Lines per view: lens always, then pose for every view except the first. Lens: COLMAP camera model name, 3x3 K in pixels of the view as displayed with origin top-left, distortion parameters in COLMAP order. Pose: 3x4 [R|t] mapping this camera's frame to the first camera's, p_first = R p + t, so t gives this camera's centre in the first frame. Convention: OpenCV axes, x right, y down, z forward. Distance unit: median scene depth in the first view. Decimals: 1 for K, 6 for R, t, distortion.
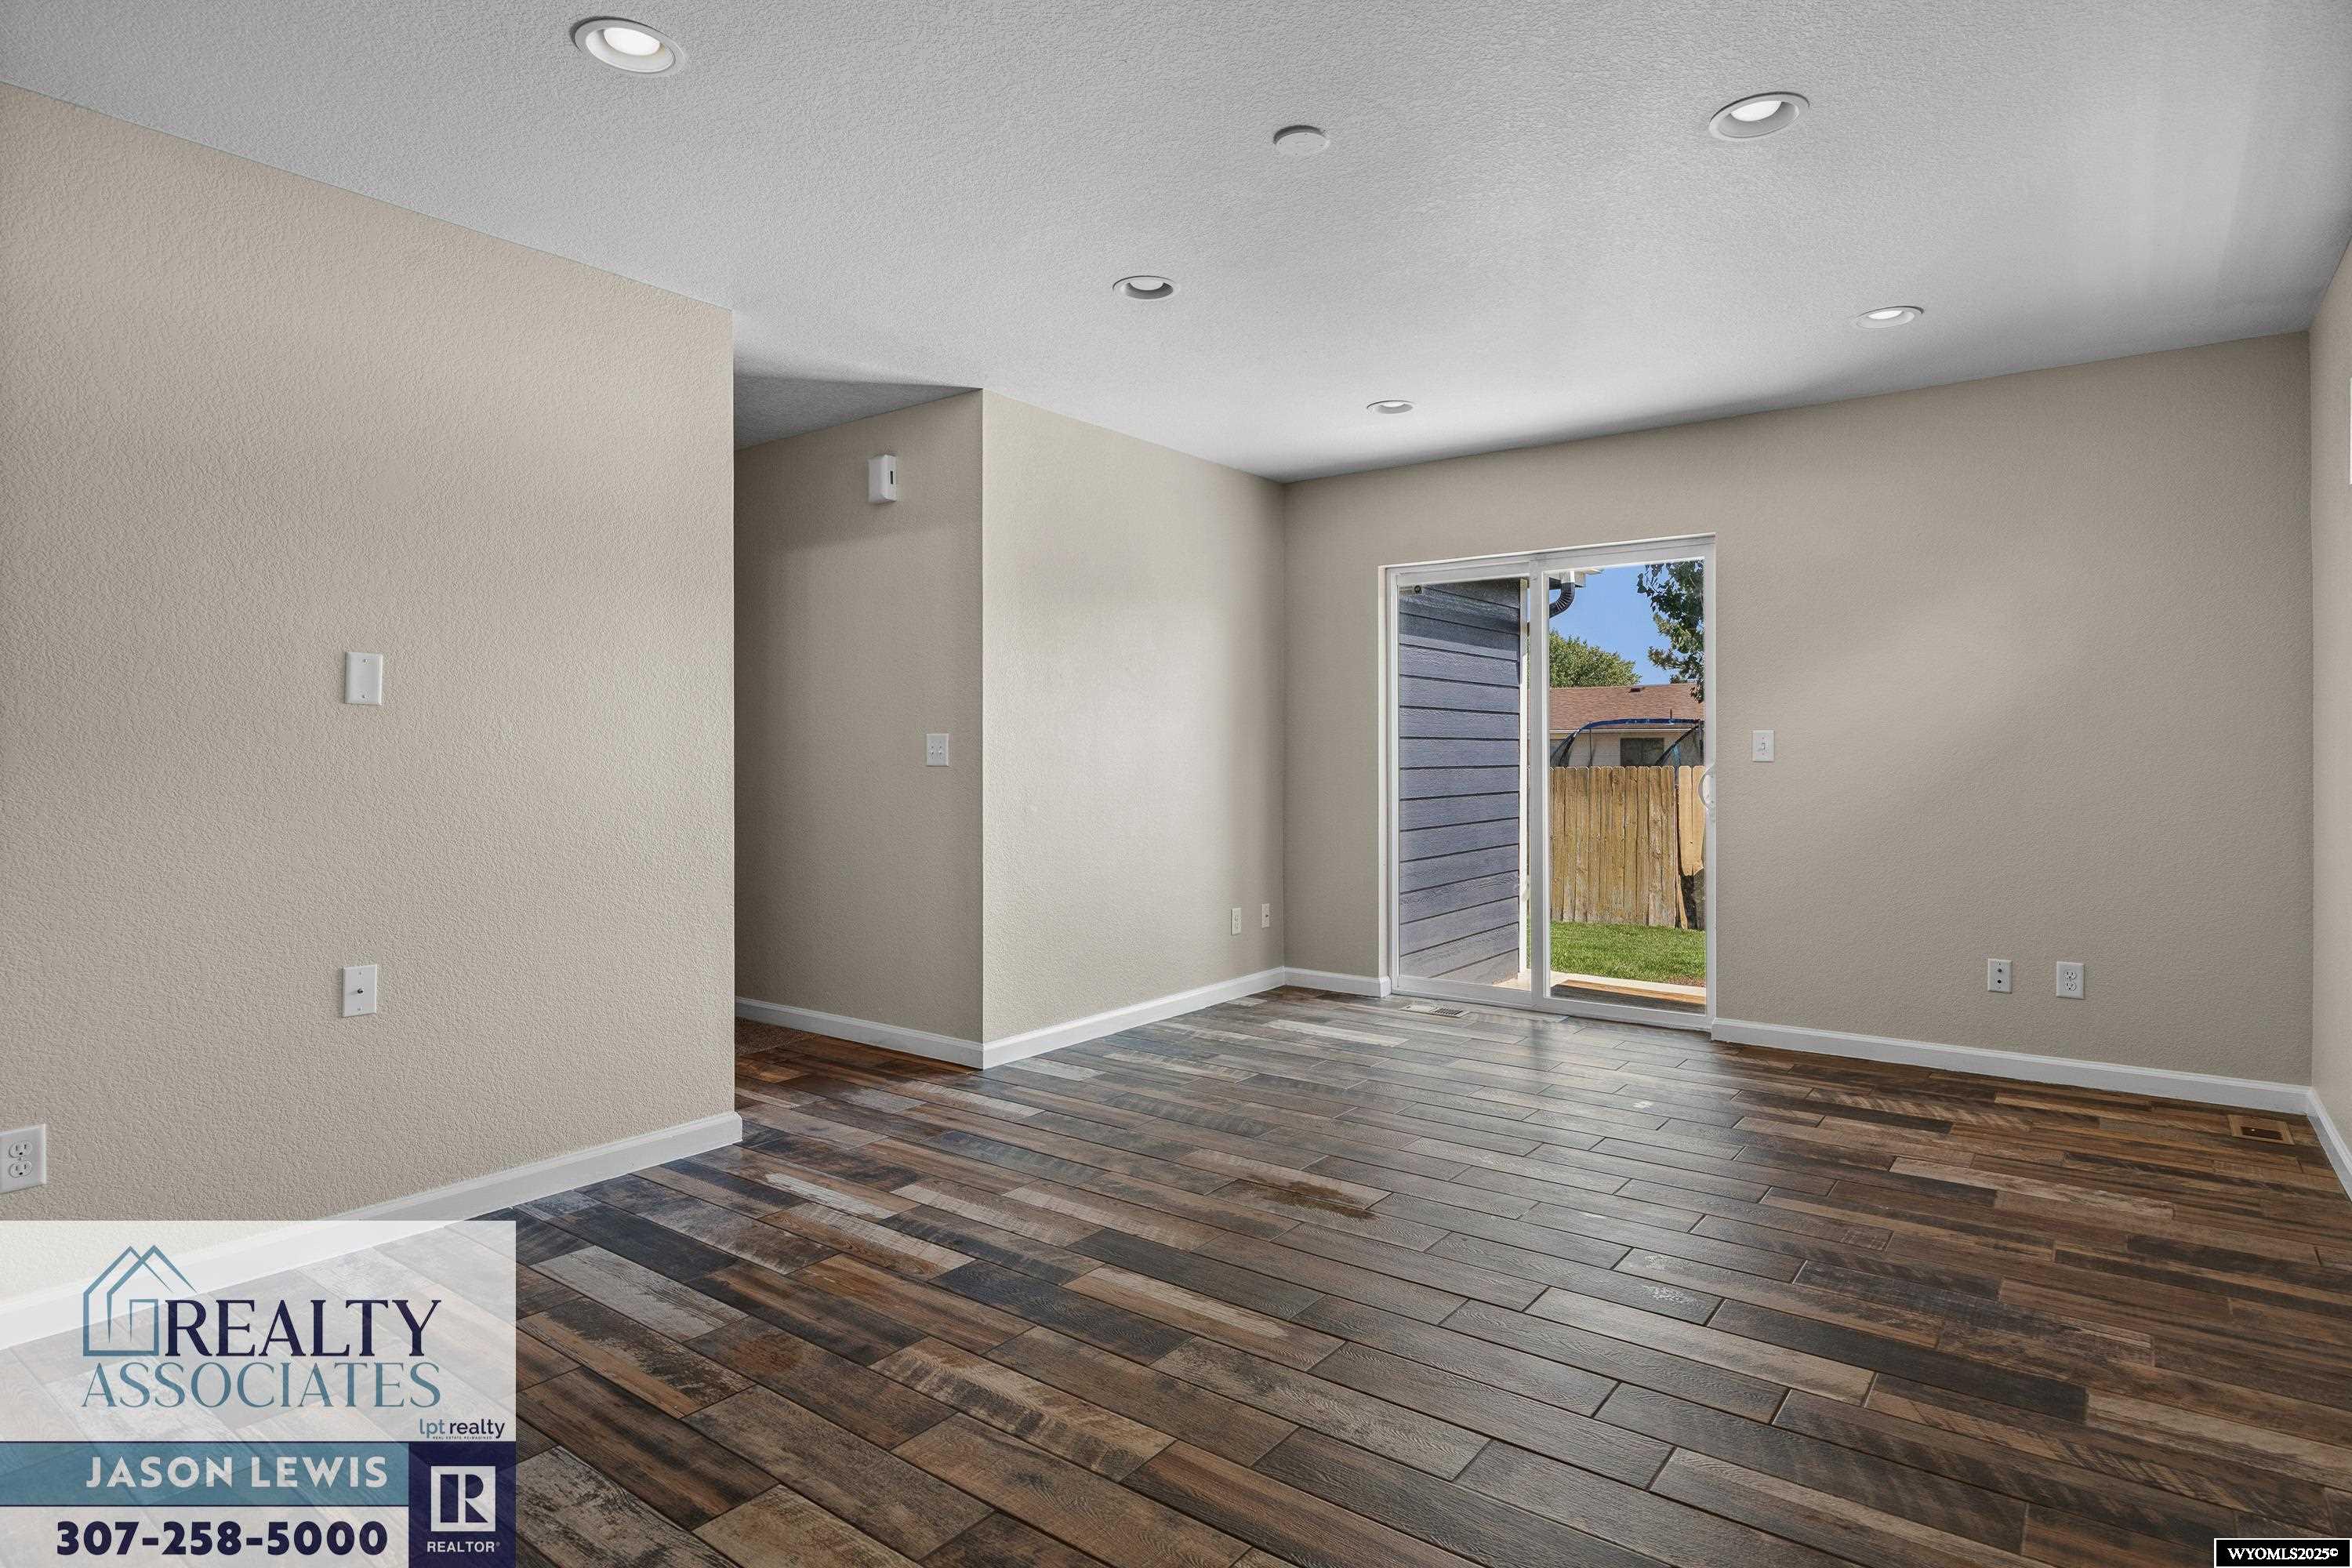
lens RADIAL K [[1279.4, 0, 1177.4], [0, 1279.4, 767.4], [0, 0, 1]] dist [0.001718, 0.000196]
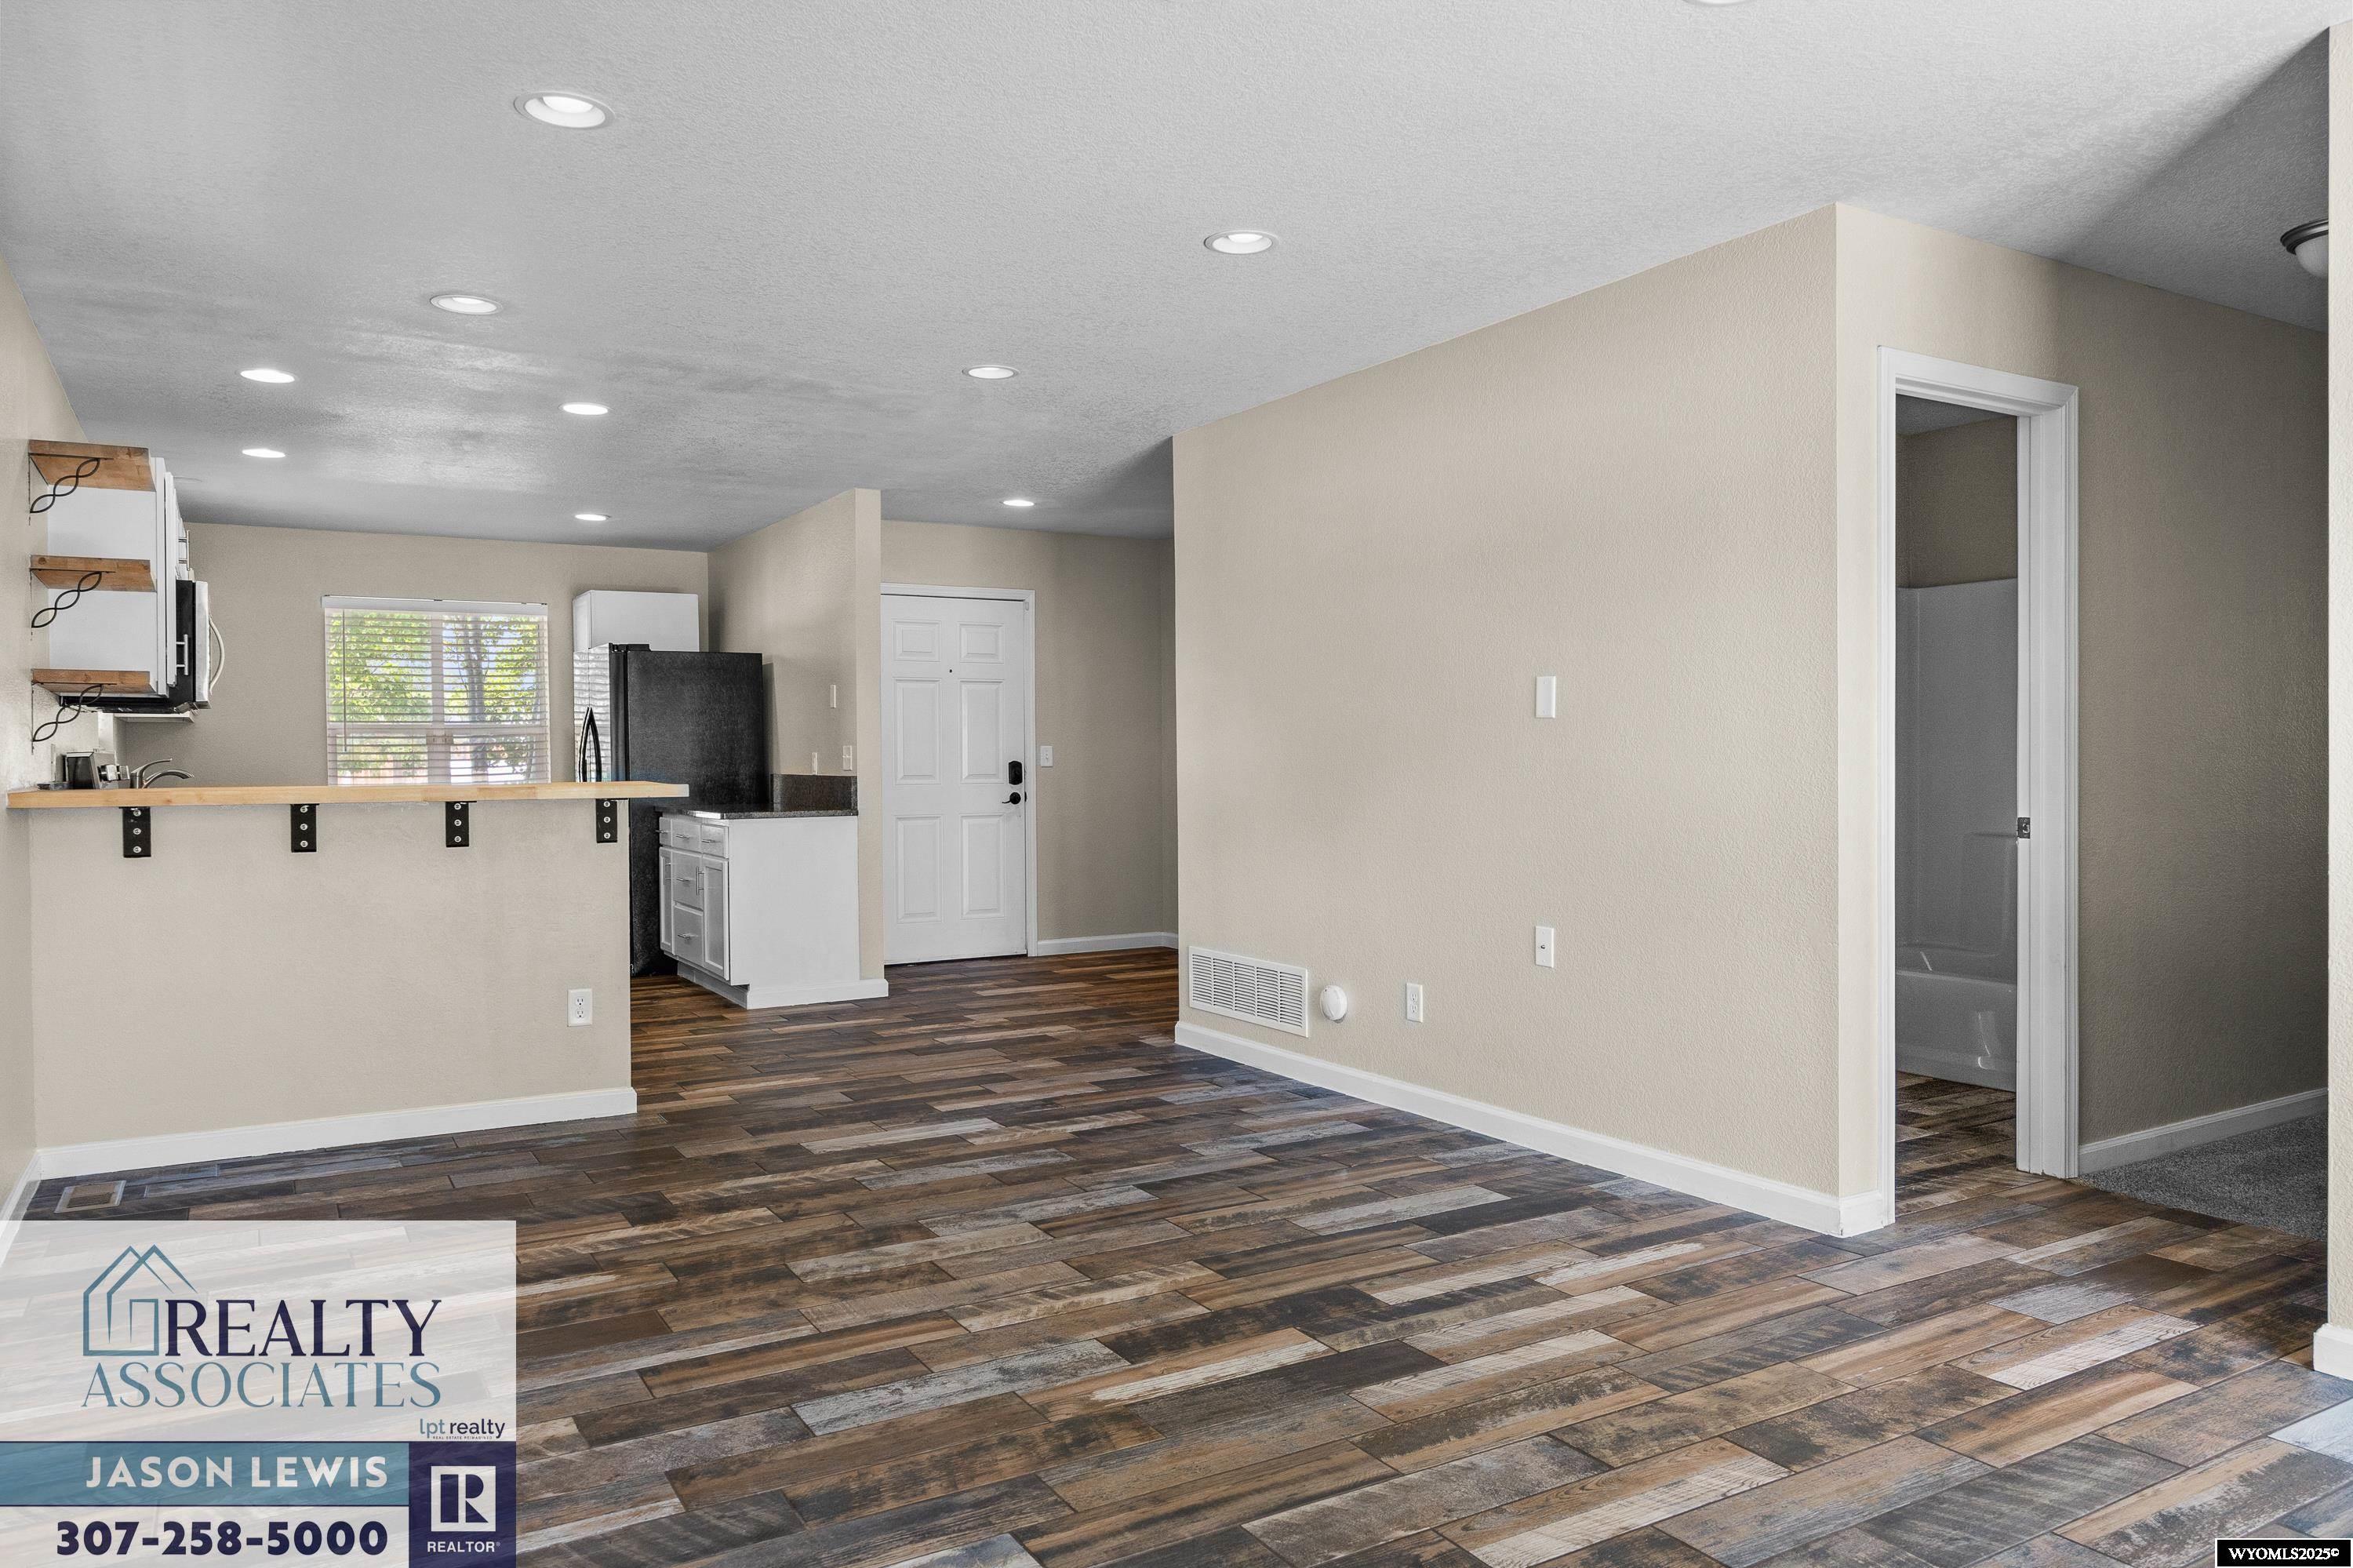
lens RADIAL K [[1611.9, 0, 1176.5], [0, 1611.9, 784.0], [0, 0, 1]] dist [-0.006843, 0.000557]
pose [[-0.389313, 0.019648, -0.920896, 0.945335], [-0.003677, 0.999731, 0.022885, -0.018979], [0.921098, 0.012296, -0.389136, 1.272421]]
